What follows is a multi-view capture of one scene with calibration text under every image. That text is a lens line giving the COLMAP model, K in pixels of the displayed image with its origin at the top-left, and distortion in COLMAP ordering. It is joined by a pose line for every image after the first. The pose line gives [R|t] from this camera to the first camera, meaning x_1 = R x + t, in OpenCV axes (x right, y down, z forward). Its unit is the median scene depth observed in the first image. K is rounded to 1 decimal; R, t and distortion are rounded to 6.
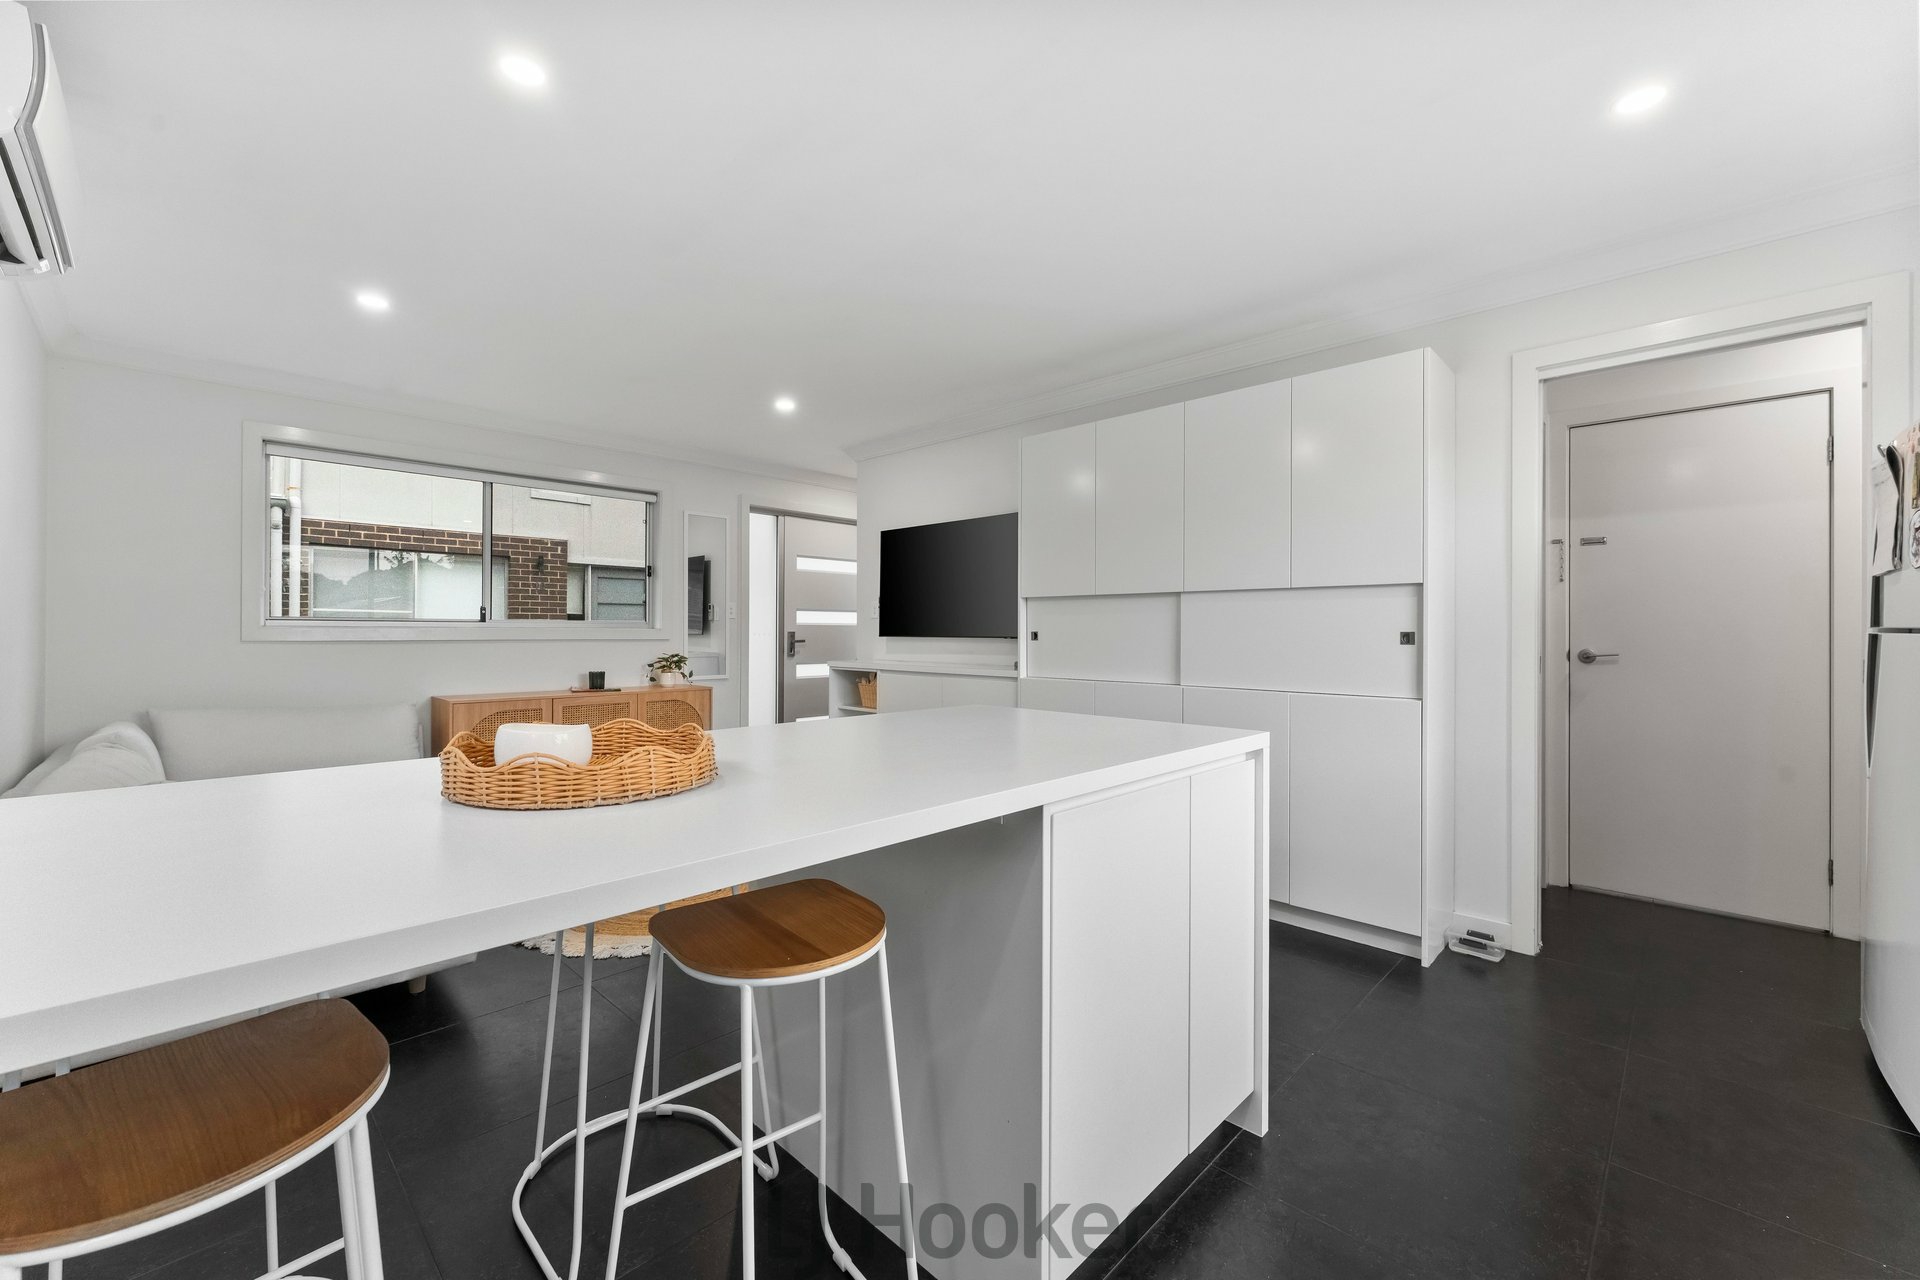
lens RADIAL K [[775.4, 0, 955.5], [0, 775.4, 638.0], [0, 0, 1]] dist [0.000773, -0.000650]
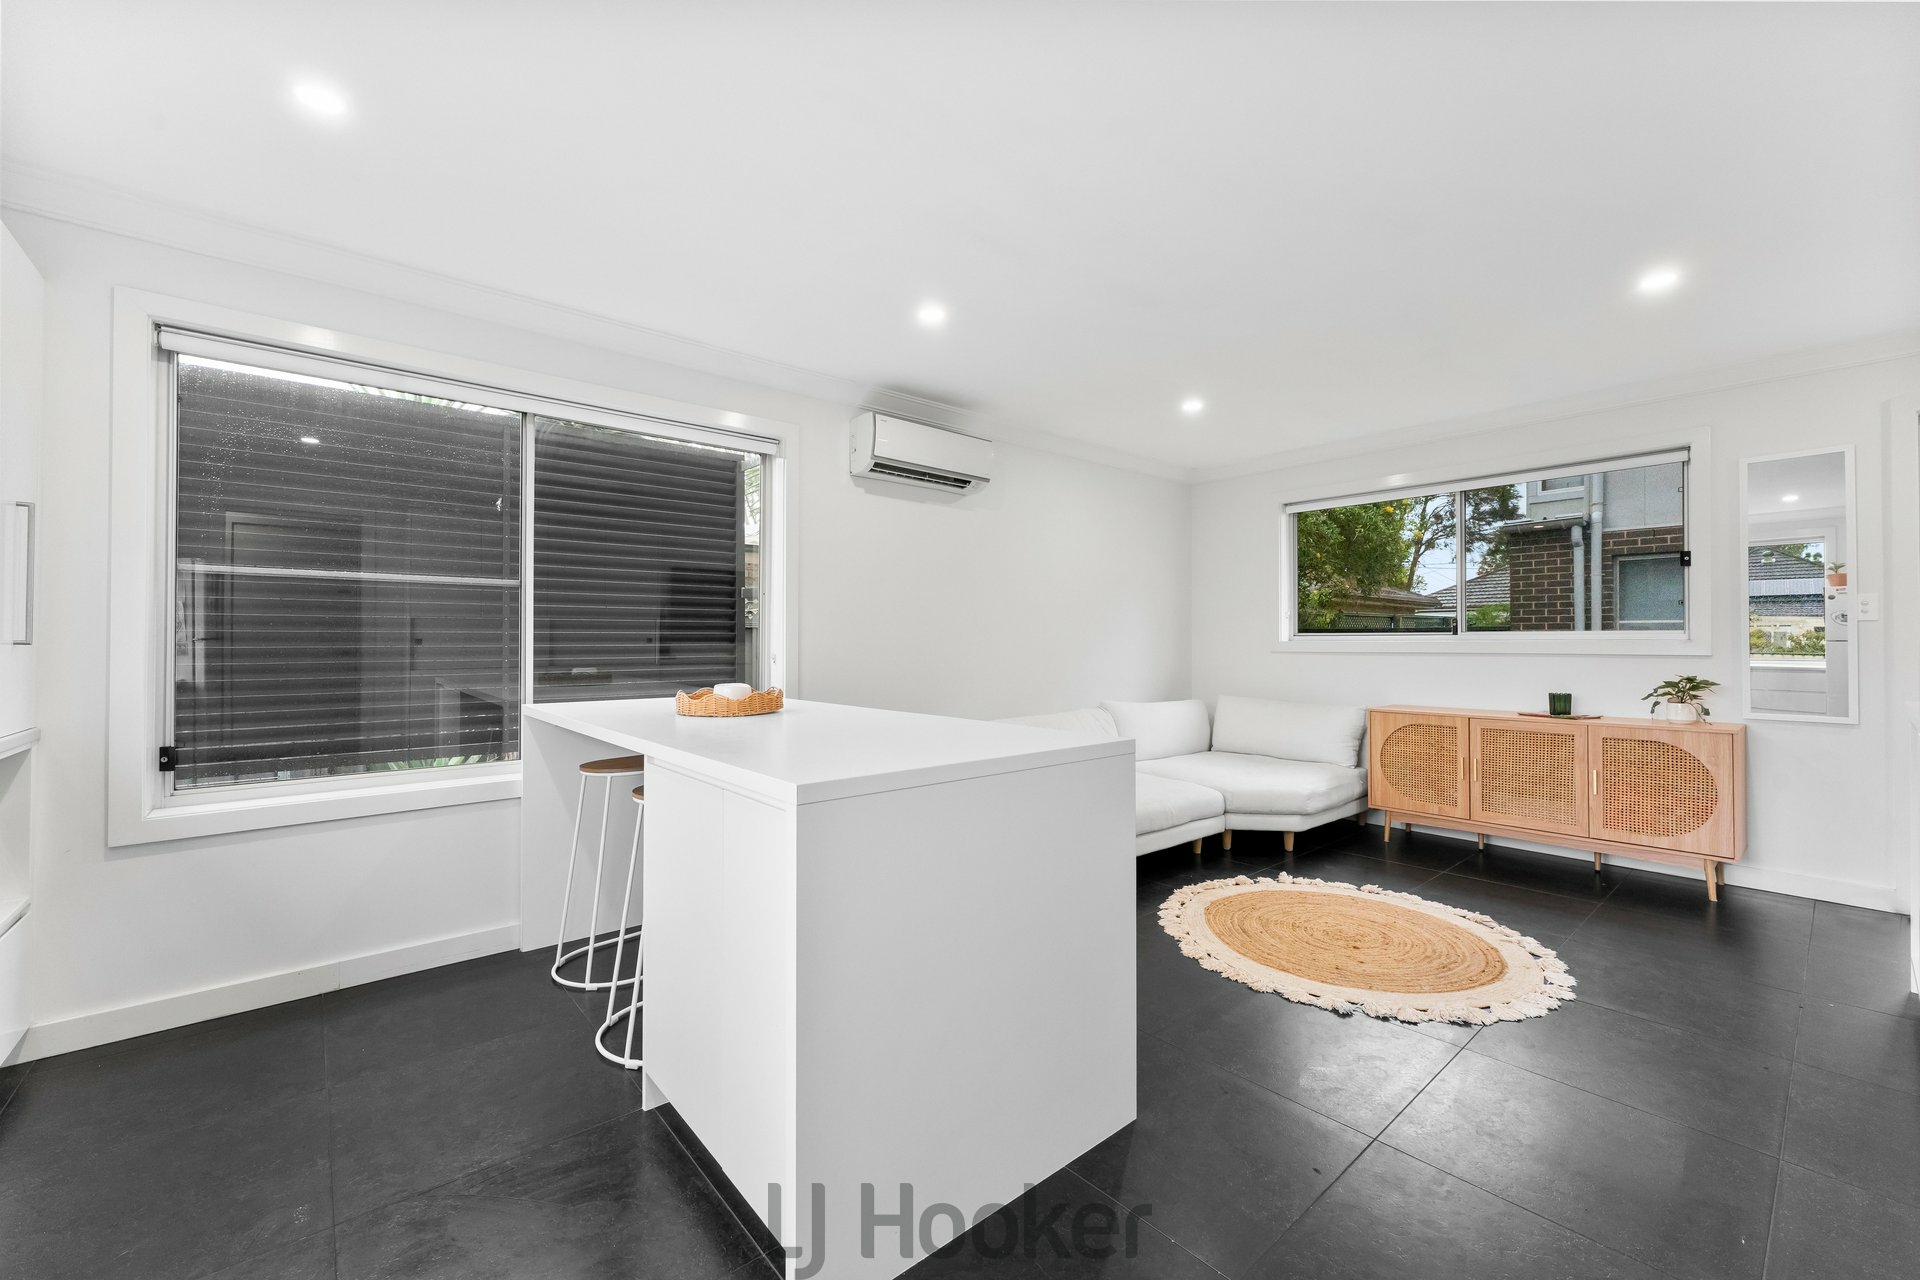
lens RADIAL K [[775.4, 0, 962.8], [0, 775.4, 633.8], [0, 0, 1]] dist [0.000773, -0.000650]
pose [[-0.088307, -0.014133, -0.995993, 0.242291], [-0.006479, 0.999886, -0.013614, -0.002517], [0.996072, 0.005251, -0.088388, 0.263468]]
